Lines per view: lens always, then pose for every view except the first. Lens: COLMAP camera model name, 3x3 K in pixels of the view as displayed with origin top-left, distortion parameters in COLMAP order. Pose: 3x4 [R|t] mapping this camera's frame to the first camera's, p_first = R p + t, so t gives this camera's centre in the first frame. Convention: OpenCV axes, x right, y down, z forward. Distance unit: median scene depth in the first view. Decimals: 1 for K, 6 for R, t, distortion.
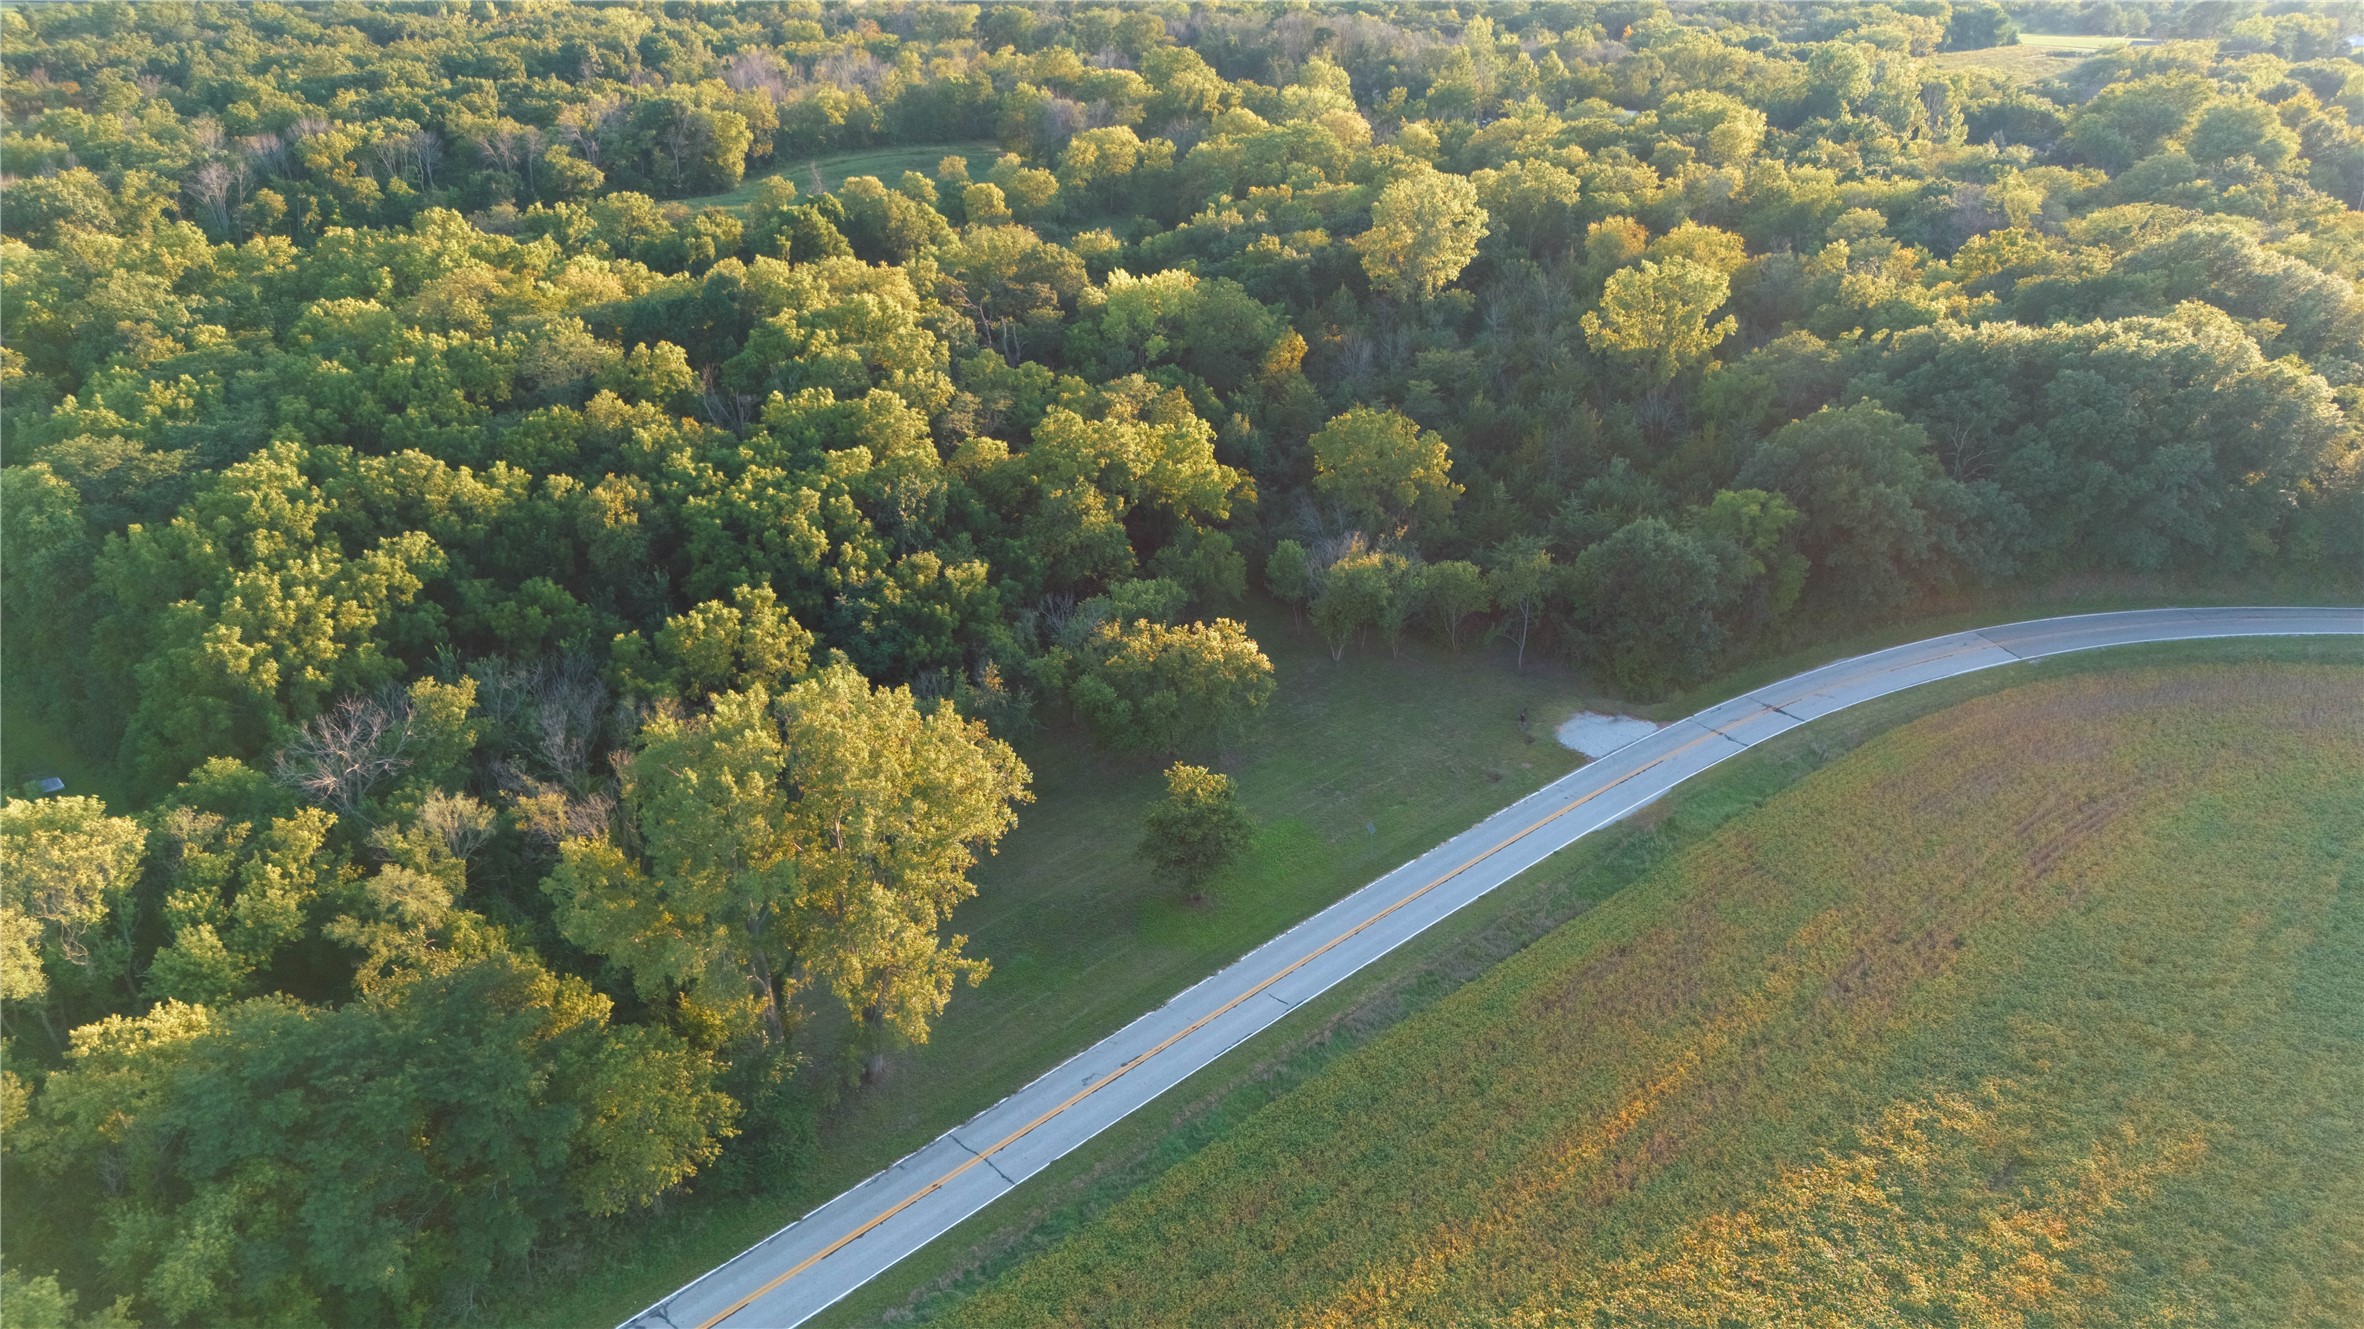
lens RADIAL K [[1738.3, 0, 1182.0], [0, 1738.3, 664.5], [0, 0, 1]] dist [0.060944, -0.052564]
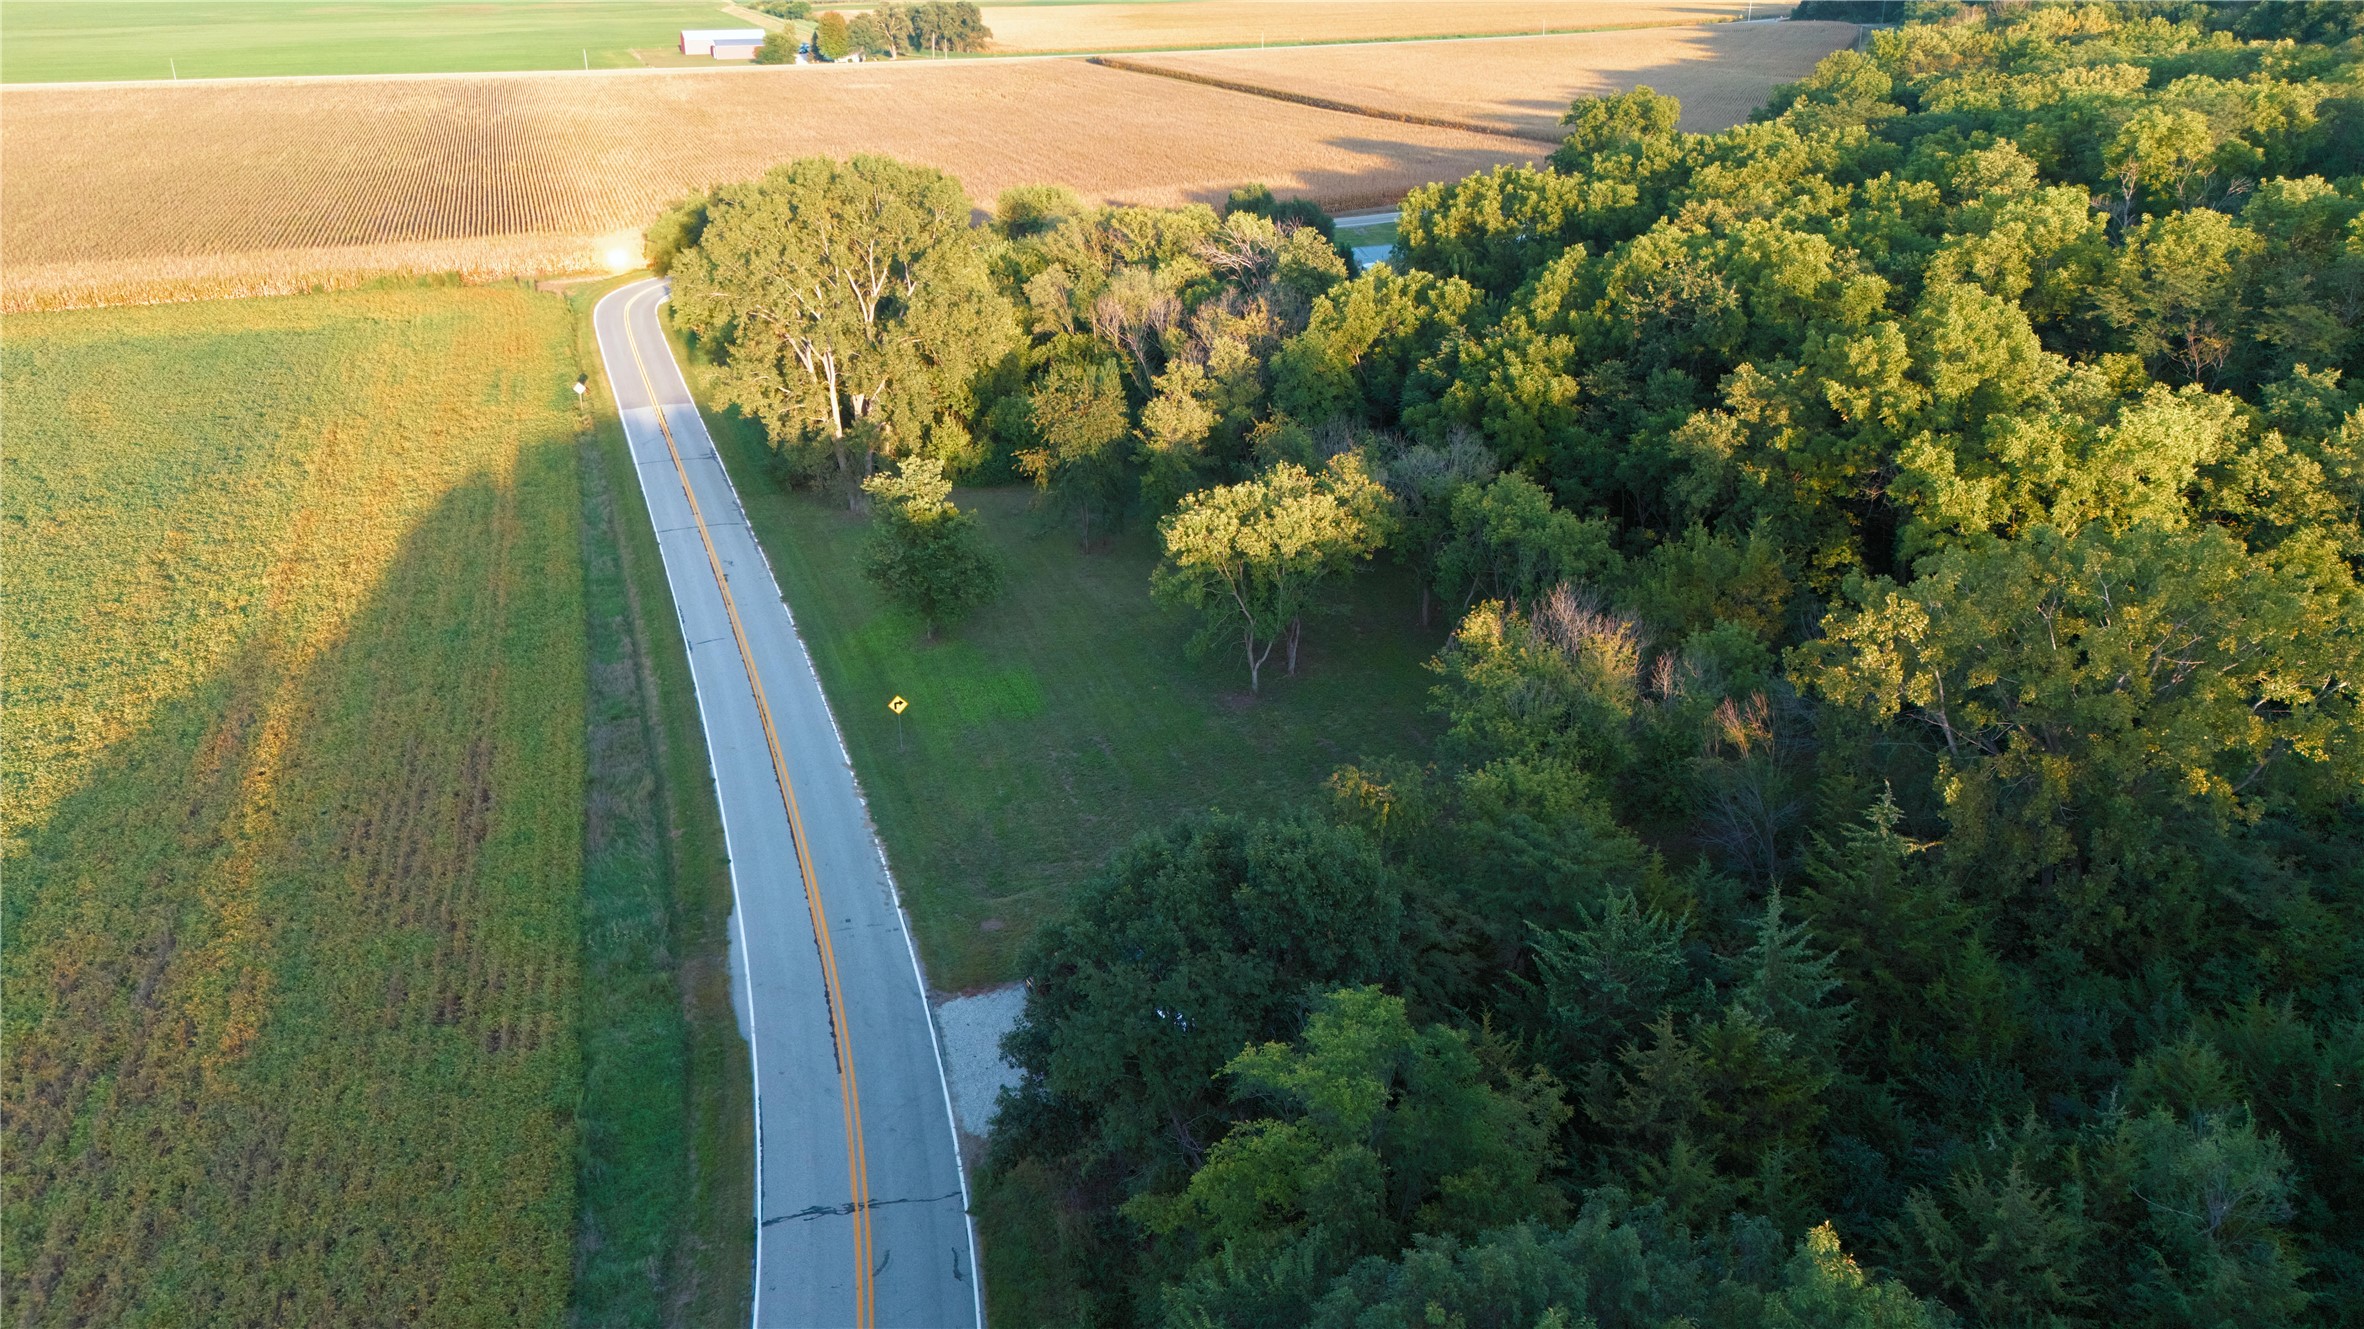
lens RADIAL K [[1738.3, 0, 1182.0], [0, 1738.3, 664.5], [0, 0, 1]] dist [0.060944, -0.052564]
pose [[-0.423621, 0.359870, -0.831288, 0.588135], [-0.336266, 0.789649, 0.513205, -0.287946], [0.841113, 0.496938, -0.213499, 1.162398]]
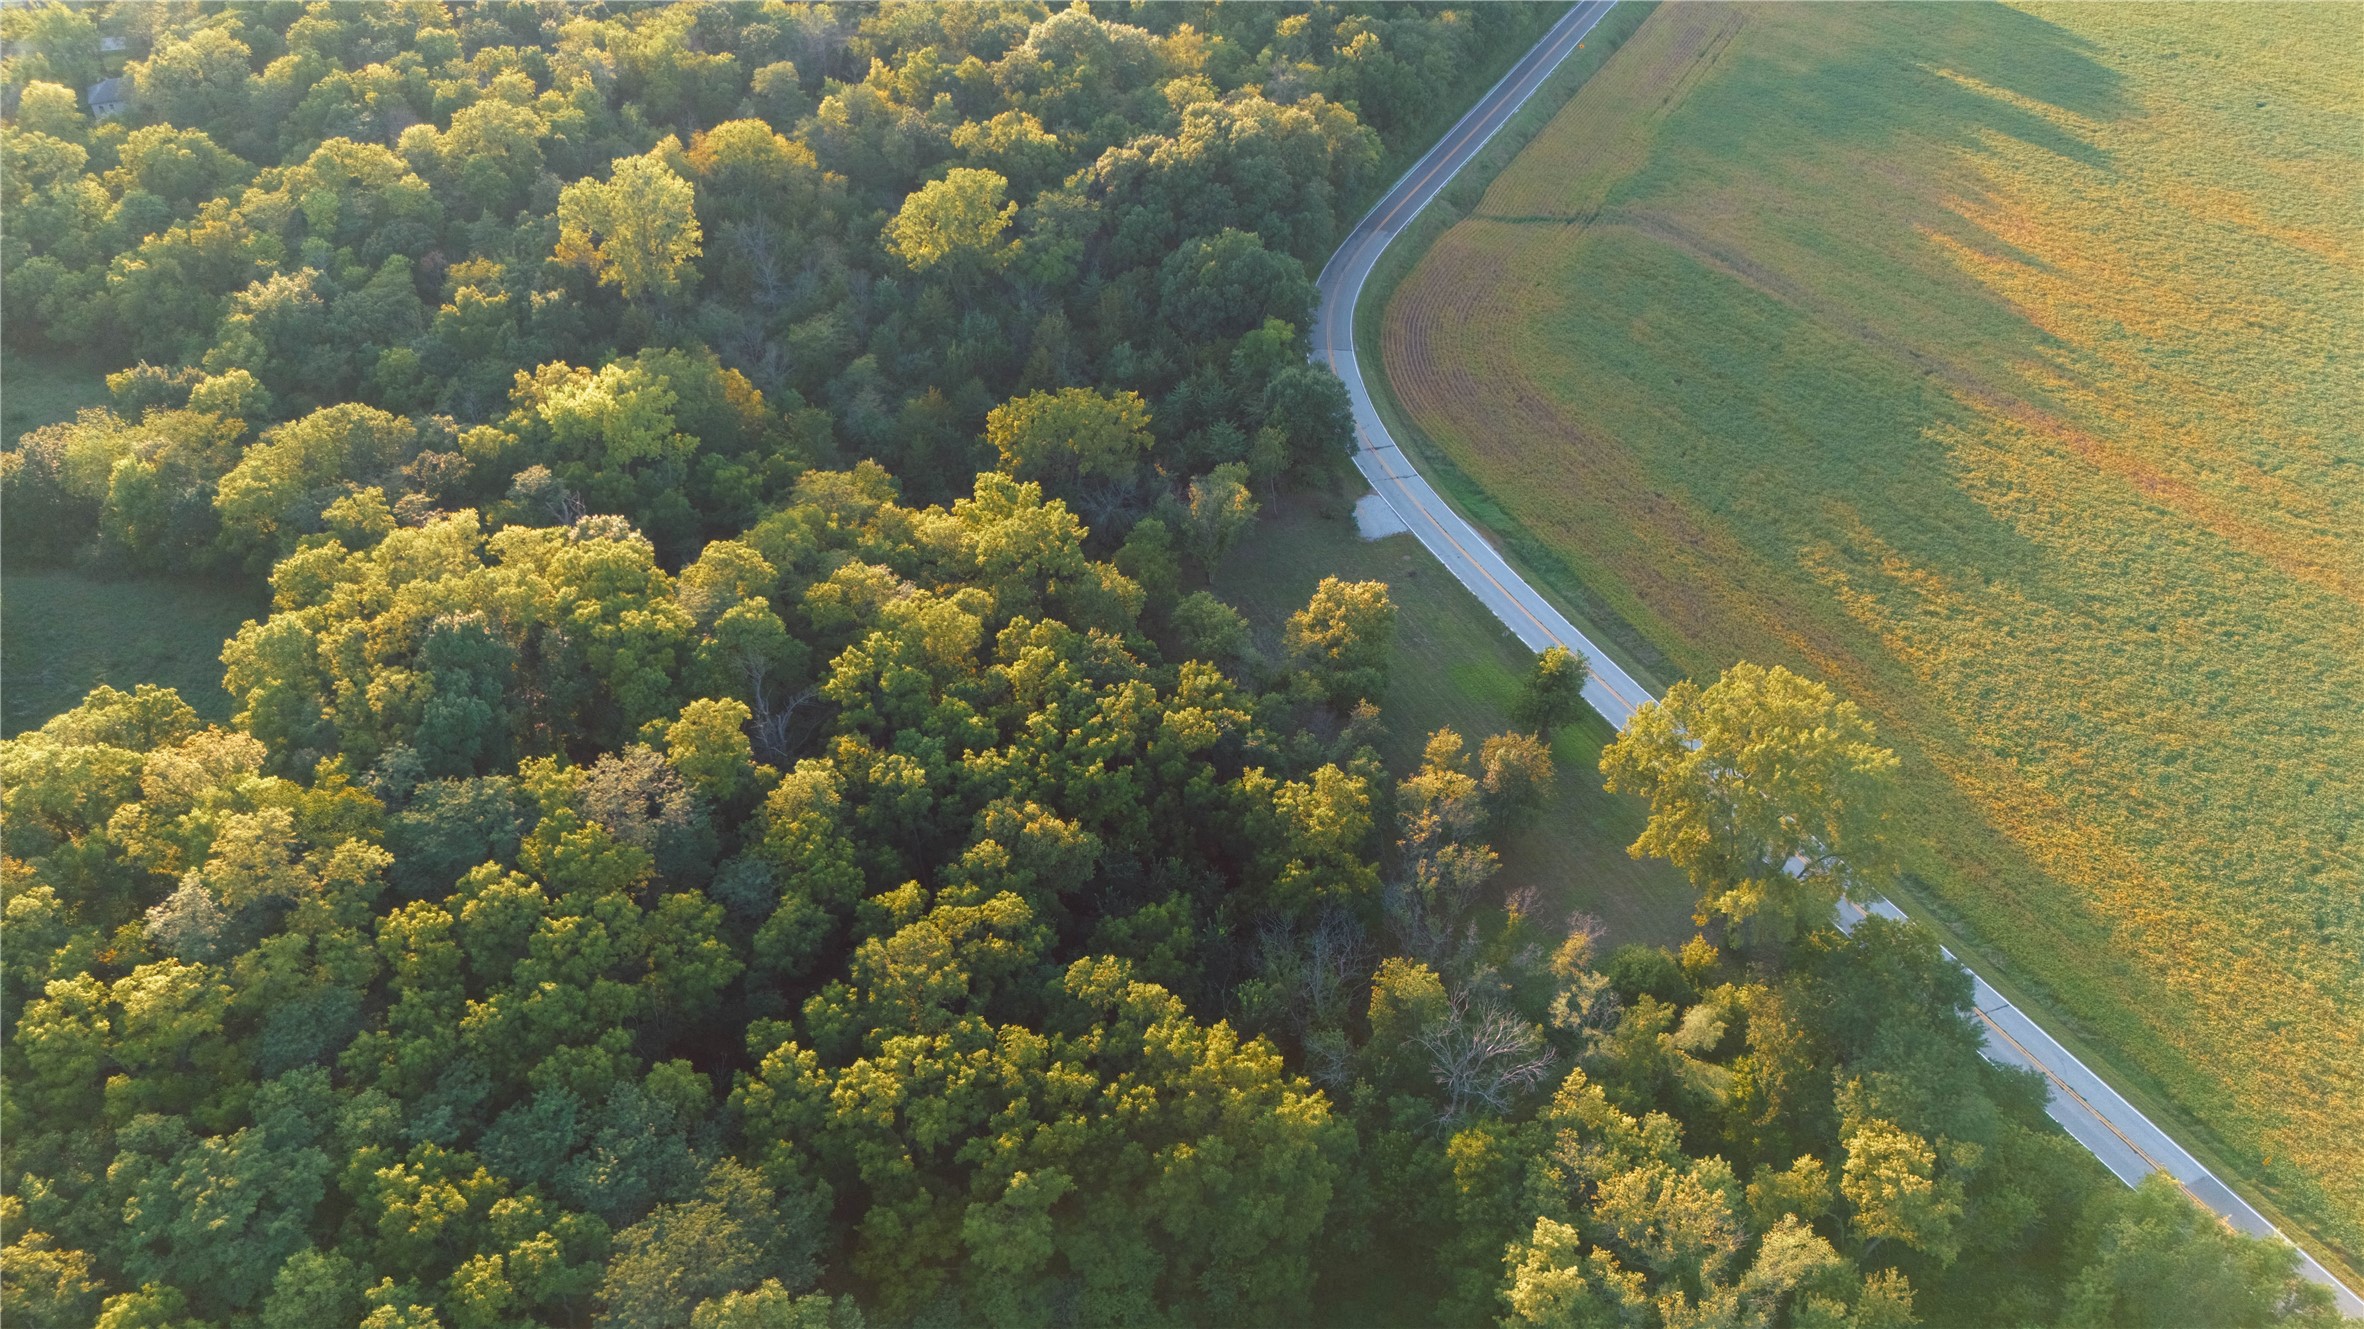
lens RADIAL K [[1738.3, 0, 1182.0], [0, 1738.3, 664.5], [0, 0, 1]] dist [0.060944, -0.052564]
pose [[0.324427, -0.560184, 0.762195, -1.044501], [0.374425, 0.816016, 0.440368, -0.593810], [-0.868650, 0.142517, 0.474485, 0.516028]]
